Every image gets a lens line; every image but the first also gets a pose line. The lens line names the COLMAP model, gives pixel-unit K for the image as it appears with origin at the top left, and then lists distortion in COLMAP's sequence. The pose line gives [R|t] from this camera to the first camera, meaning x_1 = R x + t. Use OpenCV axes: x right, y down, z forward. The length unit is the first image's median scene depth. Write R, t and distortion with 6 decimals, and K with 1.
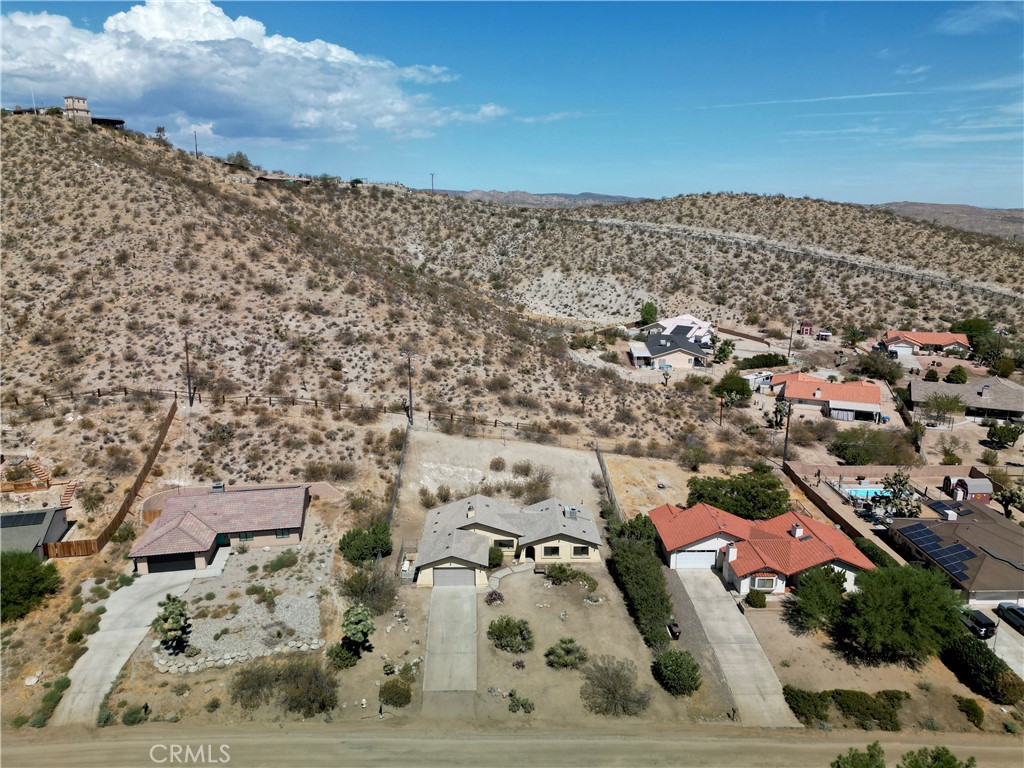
lens RADIAL K [[719.2, 0, 512.0], [0, 719.2, 384.0], [0, 0, 1]] dist [0.086559, -0.088322]
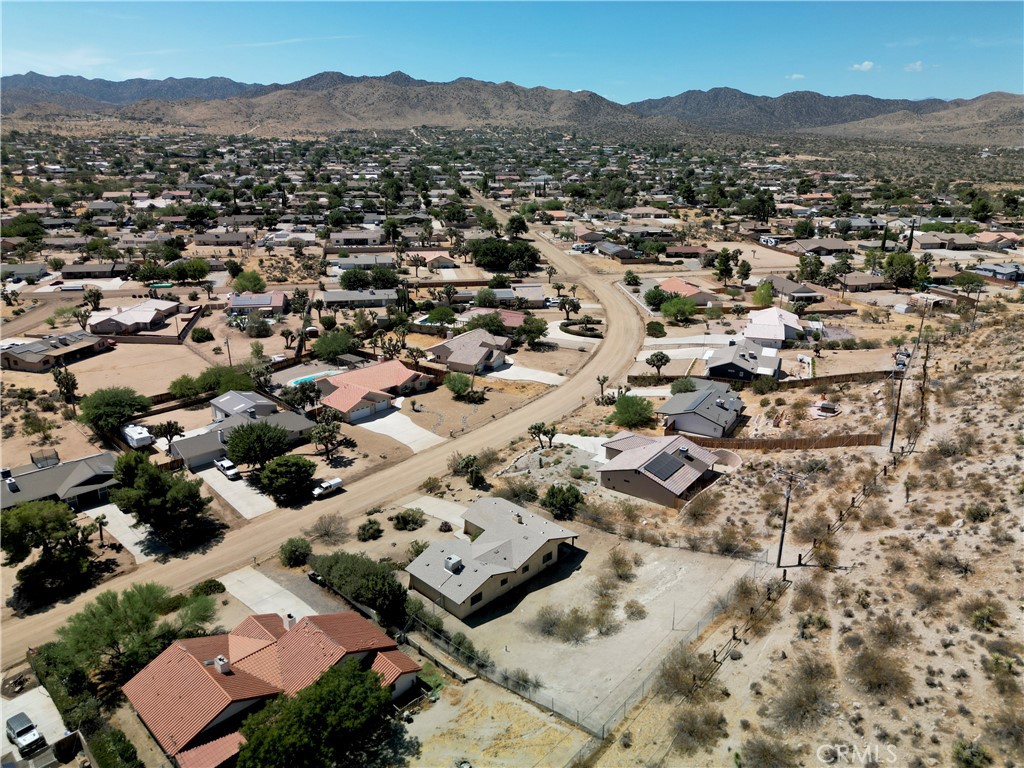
lens RADIAL K [[720.2, 0, 510.1], [0, 720.2, 386.6], [0, 0, 1]] dist [0.062615, -0.039485]
pose [[-0.713838, 0.222219, -0.664119, 0.332282], [-0.173874, 0.862389, 0.475451, -0.269189], [0.678383, 0.454868, -0.576968, 0.813853]]
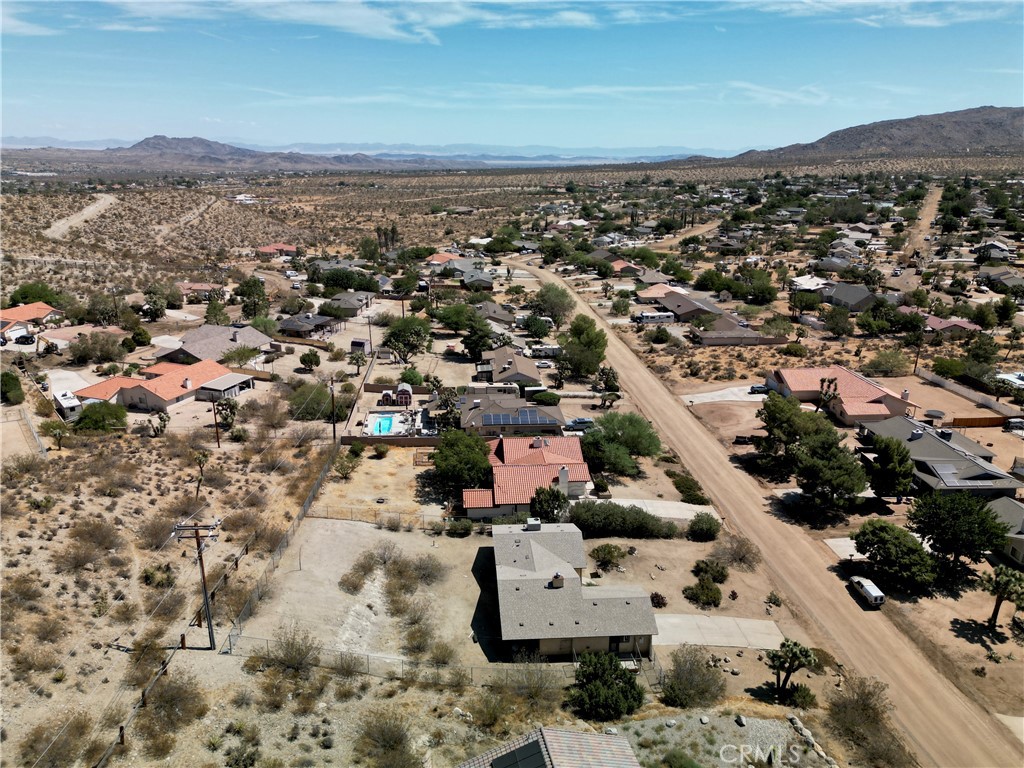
lens RADIAL K [[720.2, 0, 510.1], [0, 720.2, 386.6], [0, 0, 1]] dist [0.062615, -0.039485]
pose [[-0.058183, -0.319041, 0.945953, -0.412138], [0.228169, 0.918227, 0.323724, -0.165272], [-0.971881, 0.234672, 0.019370, 0.525251]]
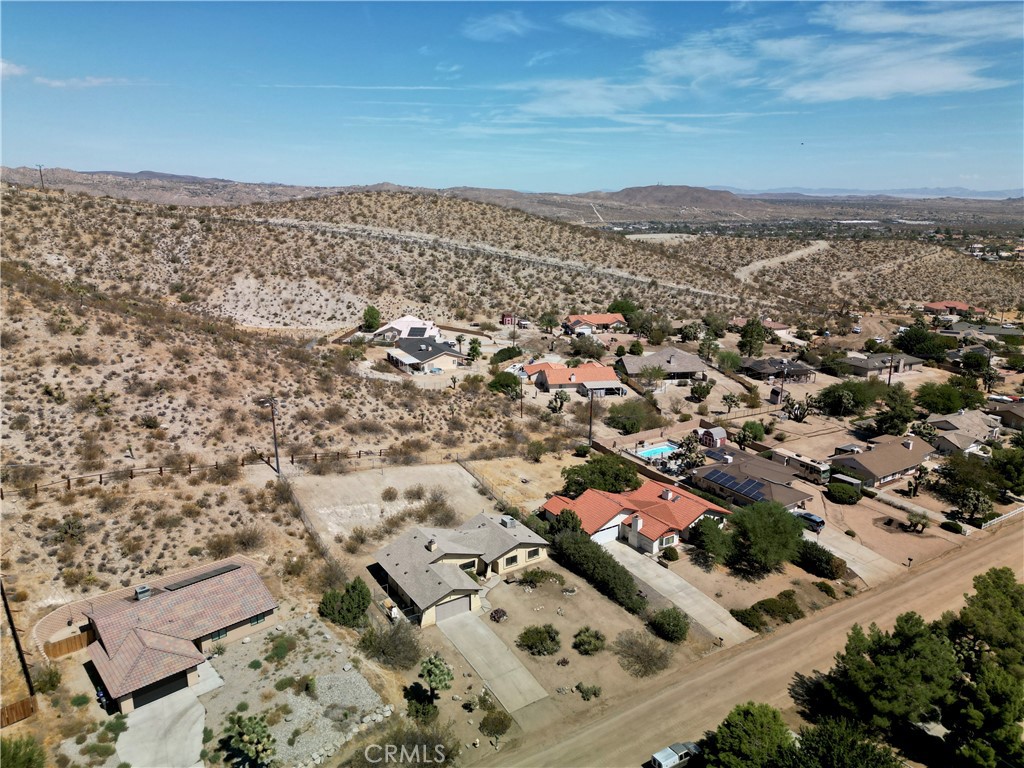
lens RADIAL K [[719.2, 0, 512.0], [0, 719.2, 384.0], [0, 0, 1]] dist [0.086559, -0.088322]
pose [[0.850368, -0.138172, 0.507724, -0.244510], [0.125712, 0.990314, 0.058954, -0.053709], [-0.510952, 0.013694, 0.859500, 0.019628]]
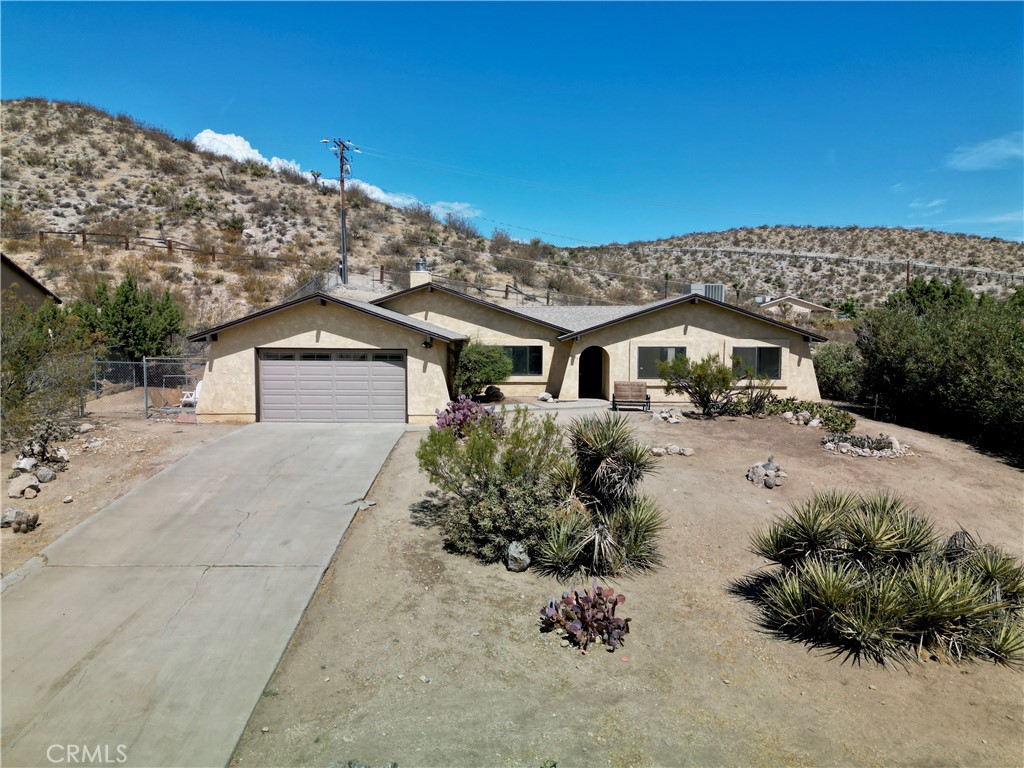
lens RADIAL K [[719.2, 0, 512.0], [0, 719.2, 384.0], [0, 0, 1]] dist [0.086559, -0.088322]
pose [[0.999362, 0.005431, -0.035298, -0.000047], [-0.011228, 0.986031, -0.166182, 0.147363], [0.033903, 0.166472, 0.985463, 0.344042]]
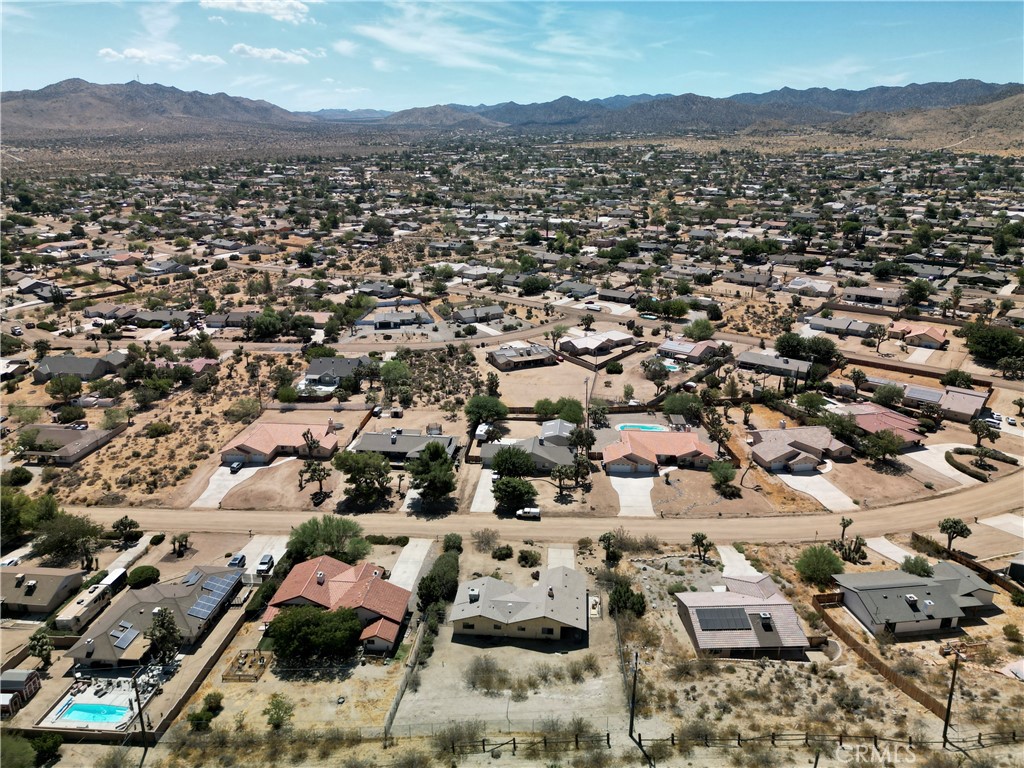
lens RADIAL K [[719.2, 0, 512.0], [0, 719.2, 384.0], [0, 0, 1]] dist [0.086559, -0.088322]
pose [[-0.993795, -0.039179, 0.104095, -0.058910], [0.022969, 0.843435, 0.536741, -0.455276], [-0.108826, 0.535801, -0.837302, 1.020535]]
